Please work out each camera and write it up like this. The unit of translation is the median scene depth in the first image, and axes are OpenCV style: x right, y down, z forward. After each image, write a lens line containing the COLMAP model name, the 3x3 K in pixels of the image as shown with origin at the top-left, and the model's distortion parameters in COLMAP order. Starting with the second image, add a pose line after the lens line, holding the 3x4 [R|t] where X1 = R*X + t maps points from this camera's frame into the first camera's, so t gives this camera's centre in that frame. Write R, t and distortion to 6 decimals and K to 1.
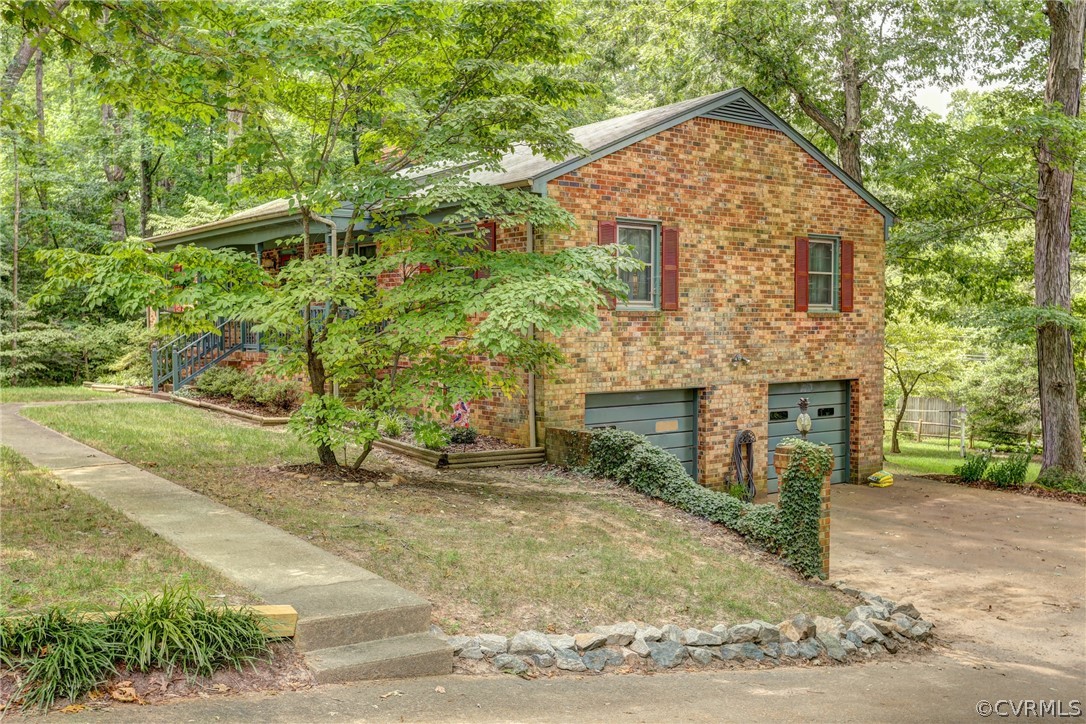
lens RADIAL K [[1002.4, 0, 549.8], [0, 1002.4, 359.4], [0, 0, 1]] dist [0.069830, 0.000000]
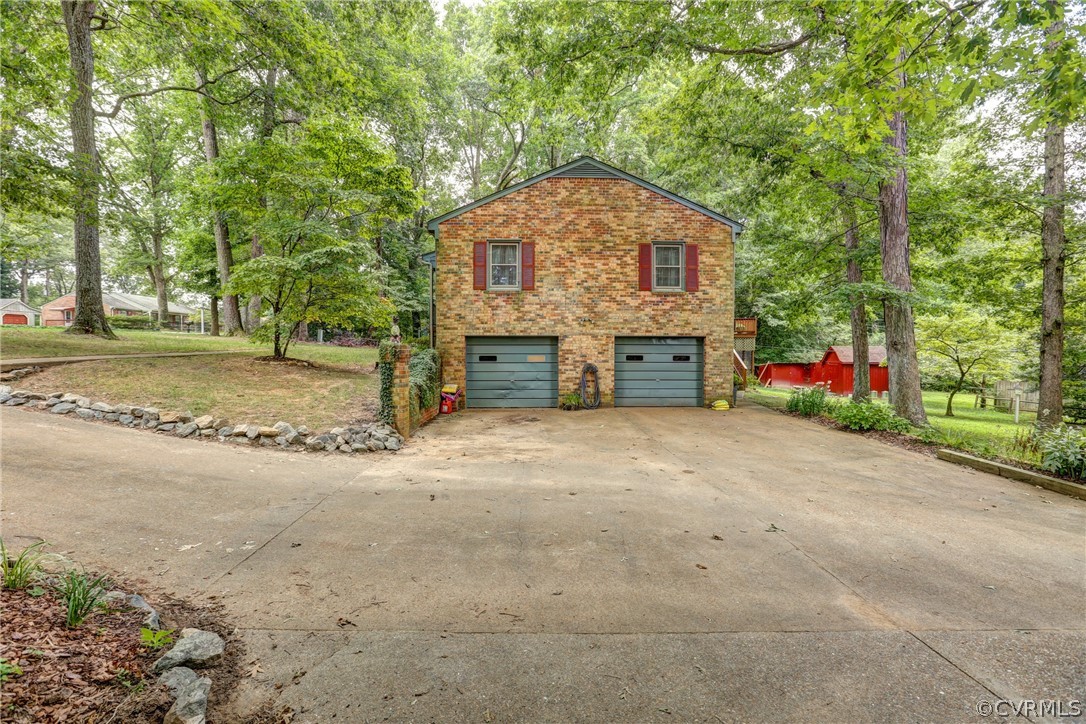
lens RADIAL K [[492.0, 0, 539.6], [0, 492.0, 357.1], [0, 0, 1]] dist [-0.043032, 0.011699]
pose [[0.809569, 0.010263, -0.586935, 0.593085], [-0.022684, 0.999647, -0.013808, 0.072566], [0.586587, 0.024492, 0.809516, 0.307306]]
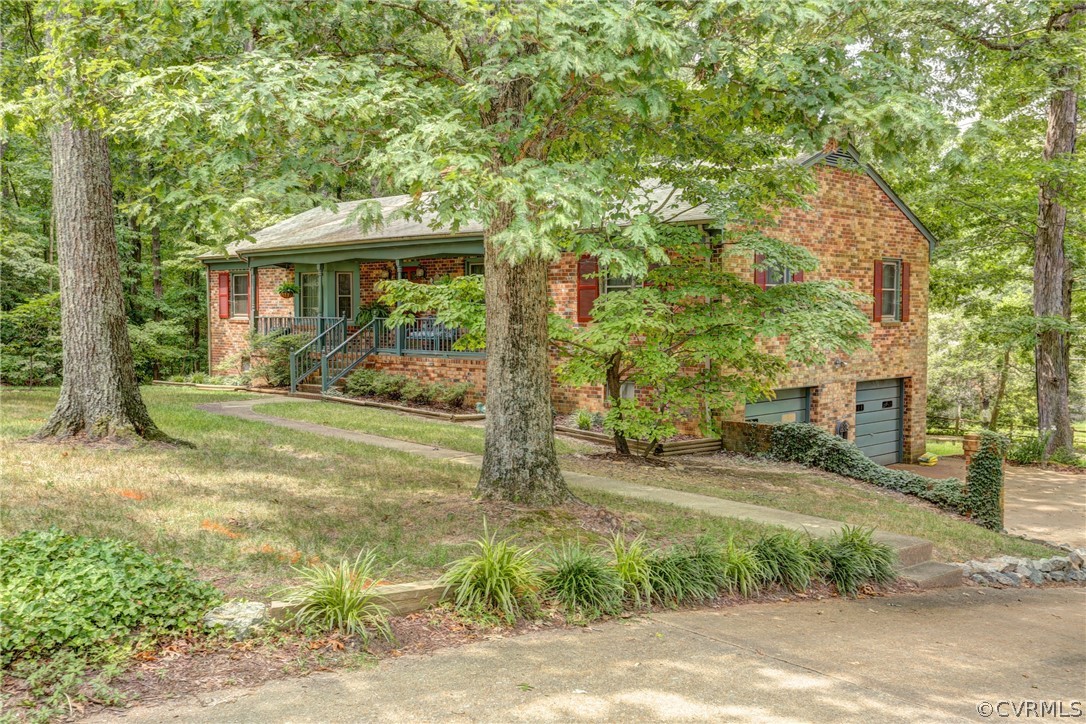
lens RADIAL K [[1002.4, 0, 546.2], [0, 1002.4, 361.9], [0, 0, 1]] dist [0.069830, 0.000000]
pose [[0.991104, -0.004470, 0.133018, -0.321595], [0.002558, 0.999891, 0.014546, -0.019107], [-0.133069, -0.014076, 0.991007, -0.157511]]
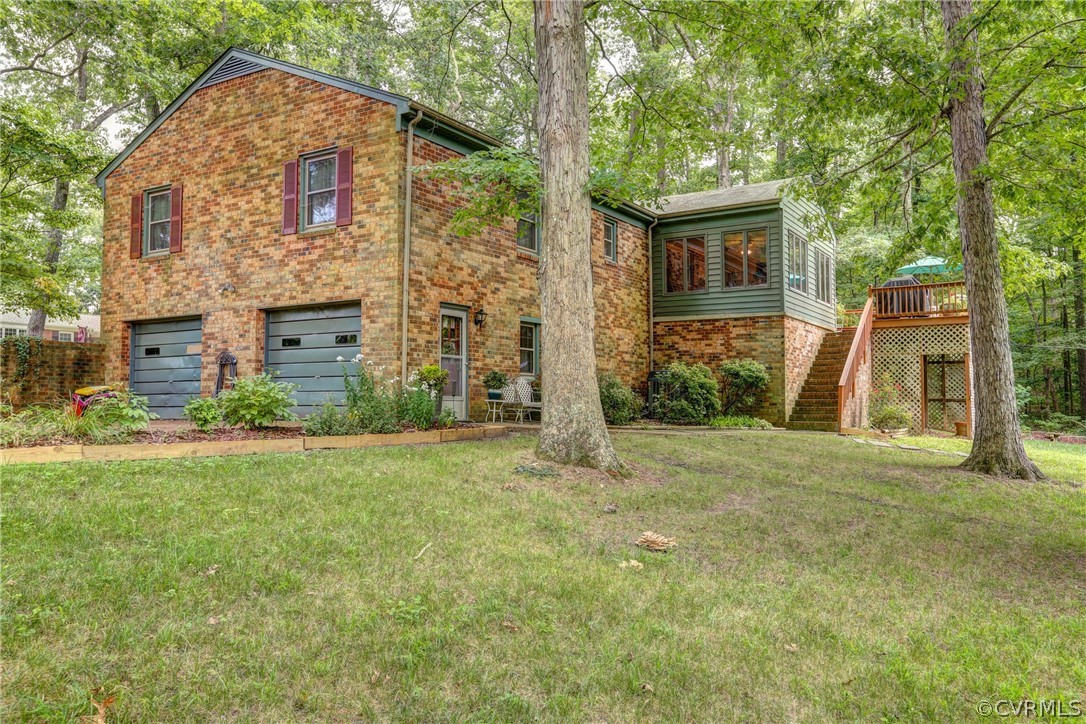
lens RADIAL K [[833.0, 0, 541.8], [0, 833.0, 359.4], [0, 0, 1]] dist [0.037779, 0.028185]
pose [[0.335427, -0.056373, -0.940378, 1.151808], [-0.035622, 0.996735, -0.072457, 0.131172], [0.941392, 0.057803, 0.332324, 1.017031]]
